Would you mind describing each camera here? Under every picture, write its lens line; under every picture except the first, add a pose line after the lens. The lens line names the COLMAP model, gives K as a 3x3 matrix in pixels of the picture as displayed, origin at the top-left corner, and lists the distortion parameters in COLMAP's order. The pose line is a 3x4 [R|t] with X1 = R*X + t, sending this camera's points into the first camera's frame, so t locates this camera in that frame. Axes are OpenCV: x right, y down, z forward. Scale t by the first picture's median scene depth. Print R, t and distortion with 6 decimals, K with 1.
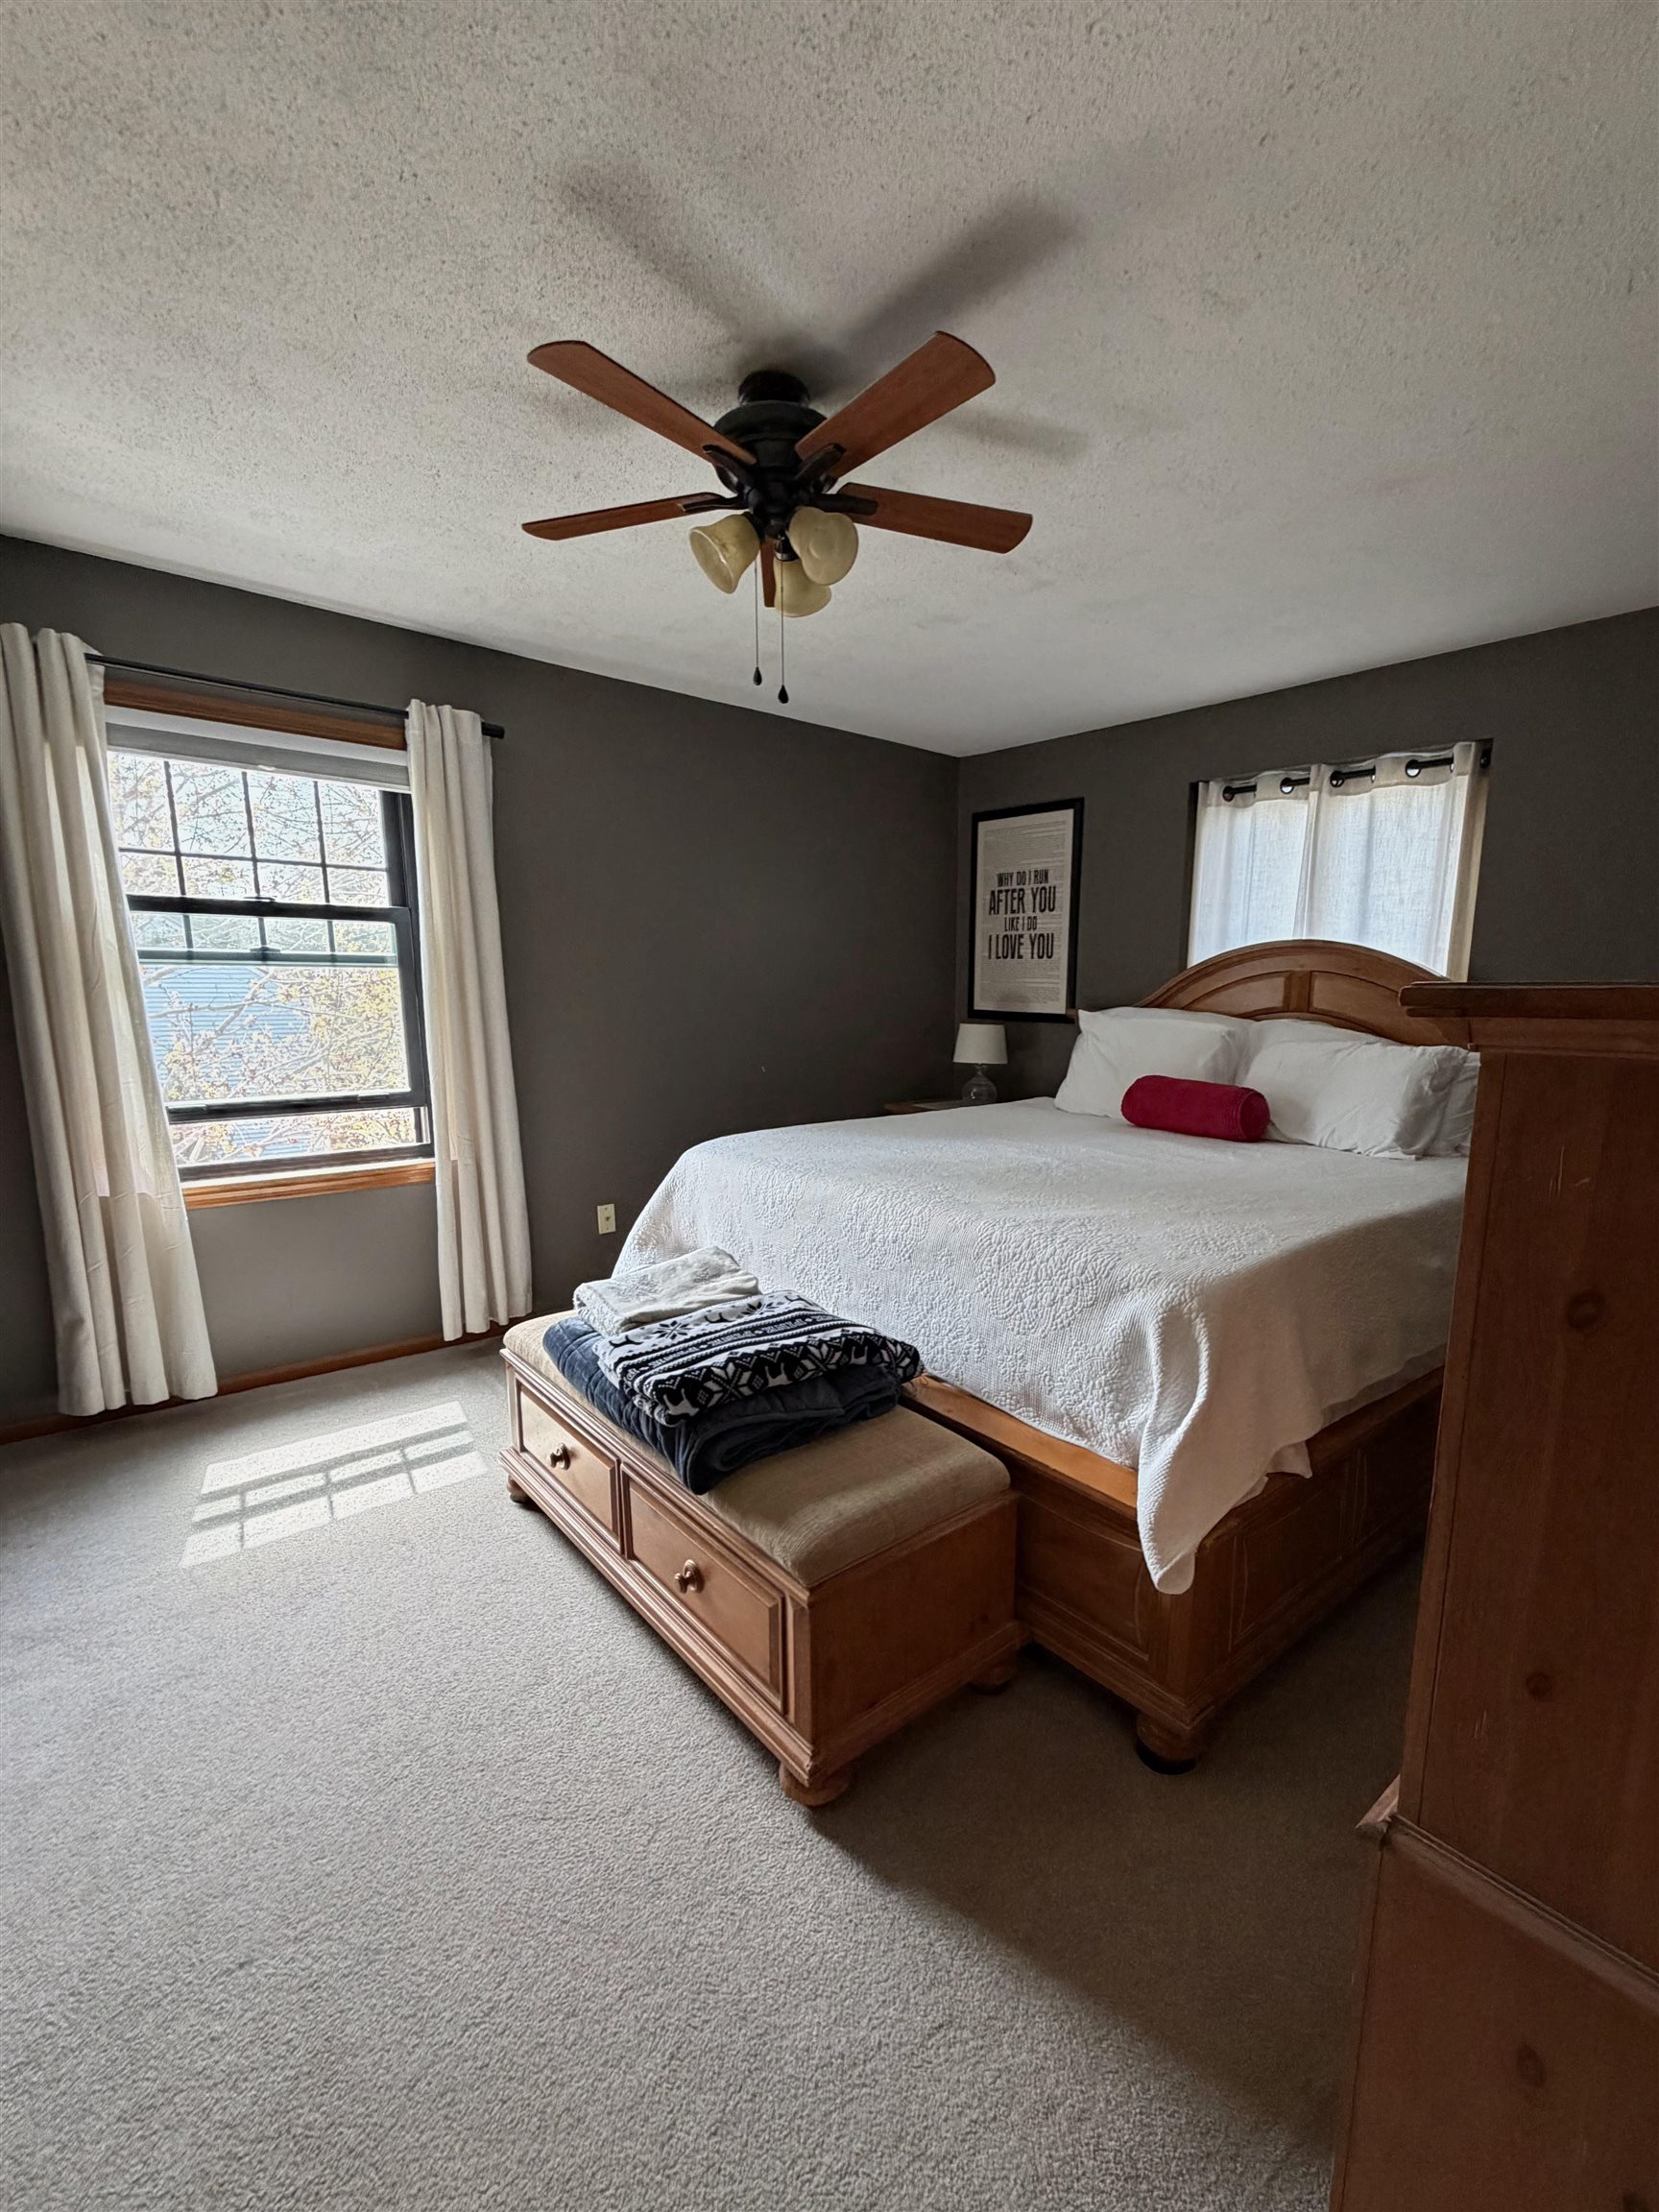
lens RADIAL K [[779.6, 0, 829.5], [0, 779.6, 1106.0], [0, 0, 1]] dist [-0.001413, -0.000166]
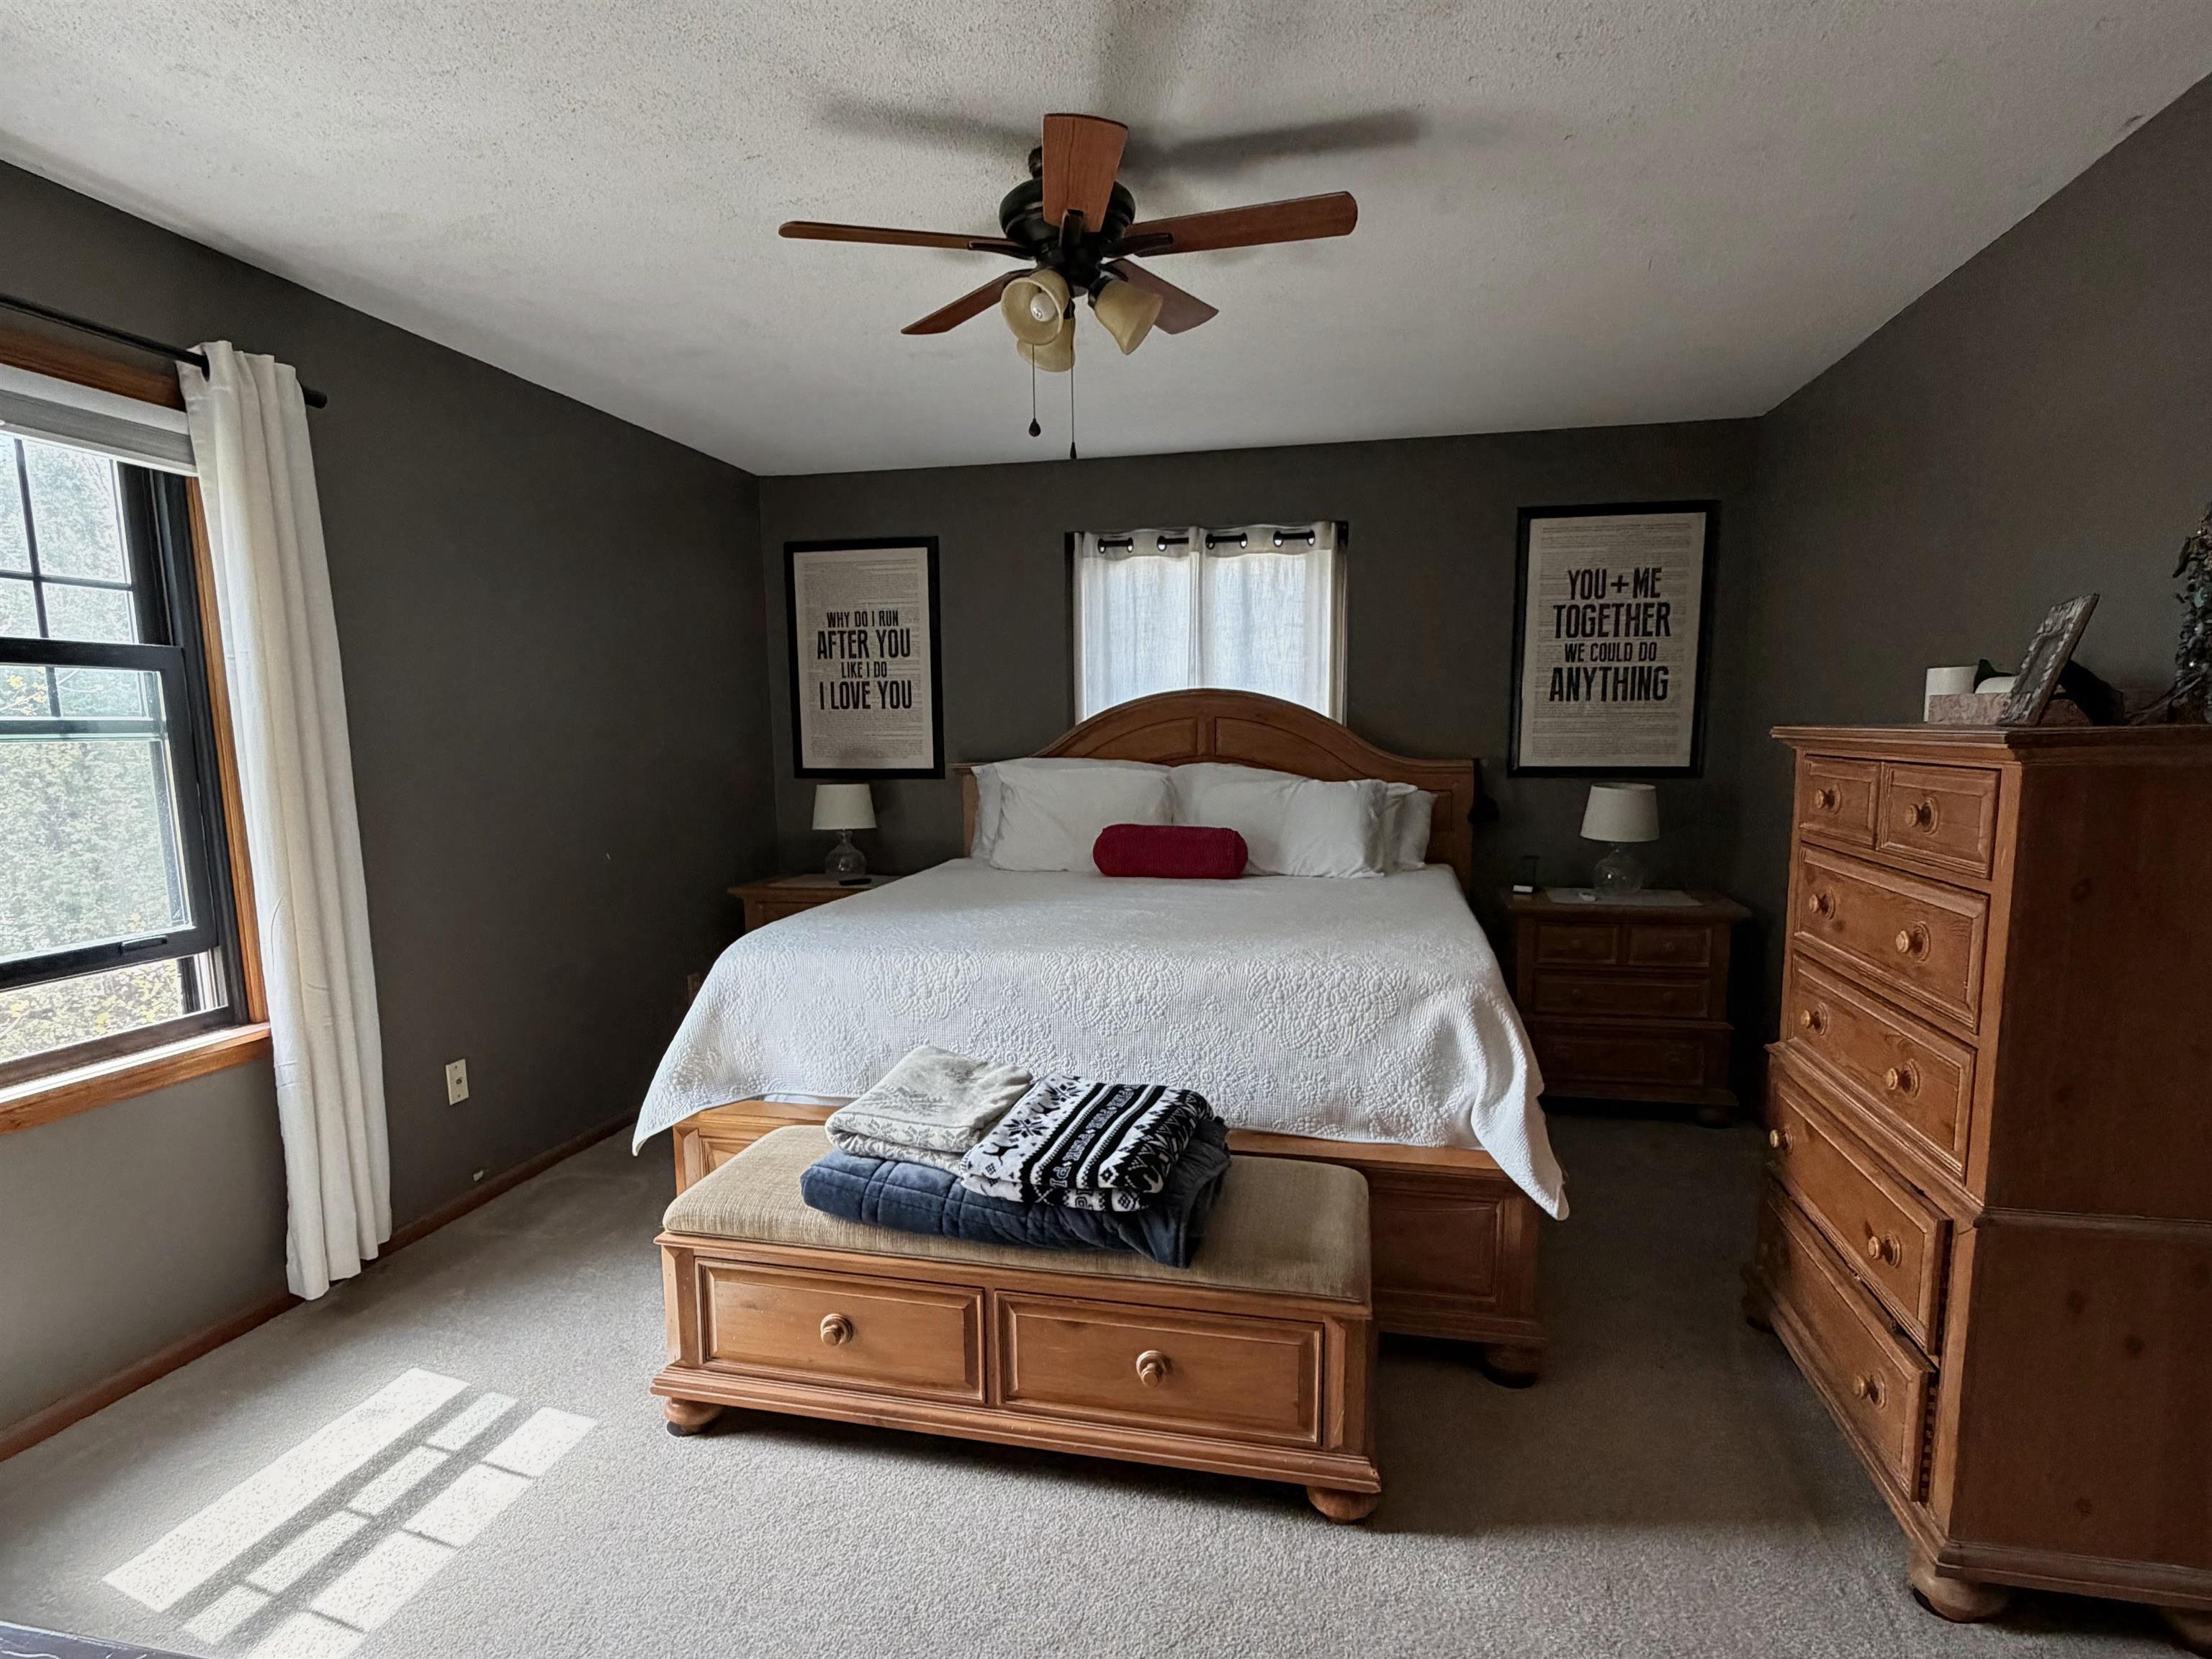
lens RADIAL K [[879.6, 0, 1106.0], [0, 879.6, 829.5], [0, 0, 1]] dist [-0.000724, -0.000351]
pose [[0.885254, -0.075653, 0.458913, -0.336625], [0.098585, 0.994784, -0.026181, -0.012577], [-0.454539, 0.068419, 0.888095, 0.016132]]
